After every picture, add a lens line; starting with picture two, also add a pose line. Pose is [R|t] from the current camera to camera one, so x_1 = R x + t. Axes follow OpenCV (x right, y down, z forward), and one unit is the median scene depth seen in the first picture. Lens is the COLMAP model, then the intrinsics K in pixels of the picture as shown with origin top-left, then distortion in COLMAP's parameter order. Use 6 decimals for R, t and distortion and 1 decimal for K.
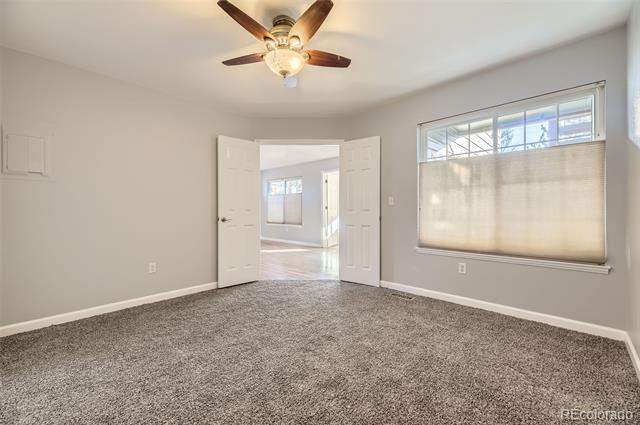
lens RADIAL K [[257.0, 0, 319.1], [0, 257.0, 212.0], [0, 0, 1]] dist [0.011343, -0.000579]
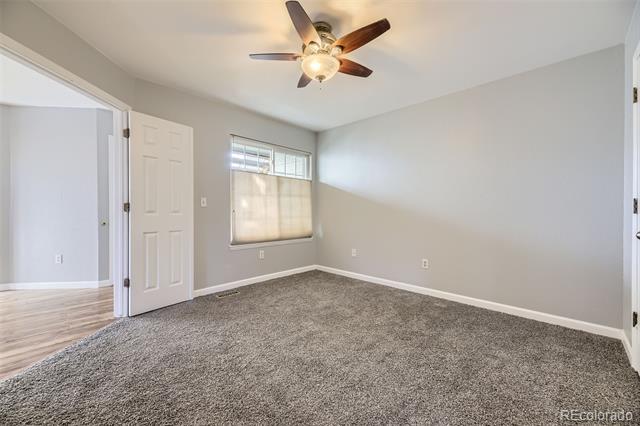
lens RADIAL K [[257.0, 0, 319.1], [0, 257.0, 212.5], [0, 0, 1]] dist [0.011343, -0.000579]
pose [[0.005692, 0.001245, 0.999983, -0.747608], [0.005307, 0.999985, -0.001275, -0.001433], [-0.999970, 0.005314, 0.005685, 0.642893]]
